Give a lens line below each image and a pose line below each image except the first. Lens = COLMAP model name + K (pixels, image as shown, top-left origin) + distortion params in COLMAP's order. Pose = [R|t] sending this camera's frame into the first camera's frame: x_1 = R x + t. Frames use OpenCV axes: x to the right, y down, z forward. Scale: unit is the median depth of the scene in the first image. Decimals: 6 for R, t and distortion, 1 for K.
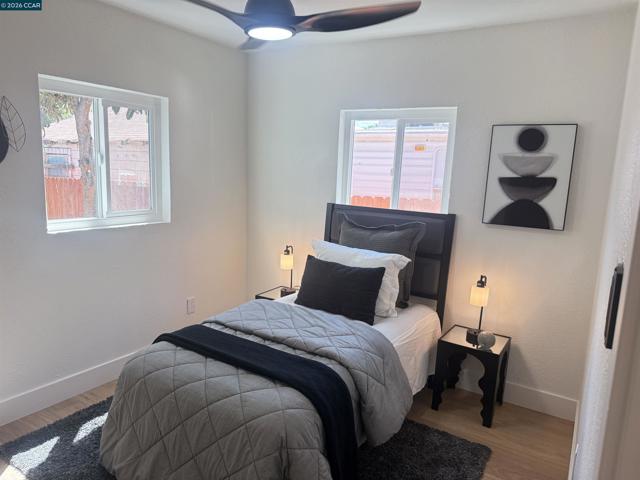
lens RADIAL K [[449.6, 0, 308.5], [0, 449.6, 237.2], [0, 0, 1]] dist [0.060805, -0.072695]
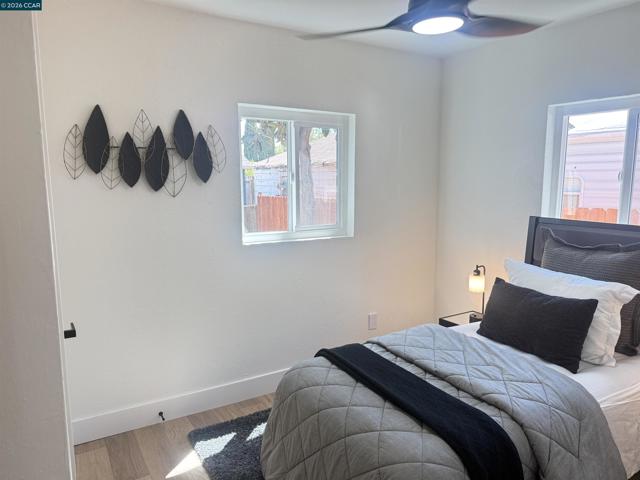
lens RADIAL K [[449.6, 0, 316.8], [0, 449.6, 235.8], [0, 0, 1]] dist [0.060805, -0.072695]
pose [[0.895538, 0.016226, -0.444688, 0.084597], [-0.032216, 0.999077, -0.028425, -0.004598], [0.443816, 0.039781, 0.895234, 0.089452]]
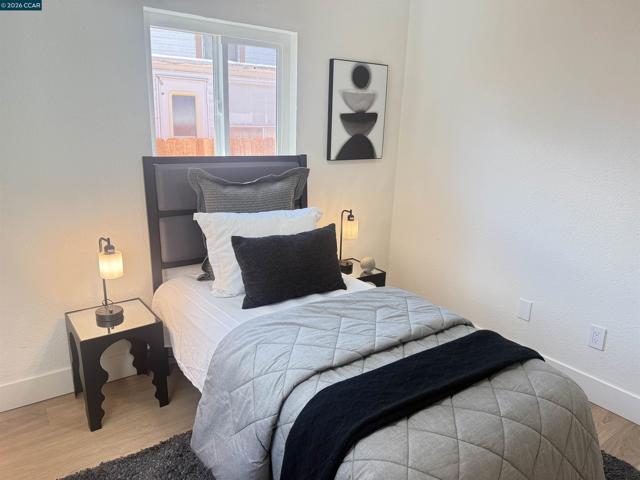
lens RADIAL K [[449.6, 0, 315.6], [0, 449.6, 245.1], [0, 0, 1]] dist [0.060805, -0.072695]
pose [[0.377428, -0.278994, 0.883012, -0.622486], [0.130056, 0.960056, 0.247746, -0.112309], [-0.916861, 0.021334, 0.398637, 0.683748]]
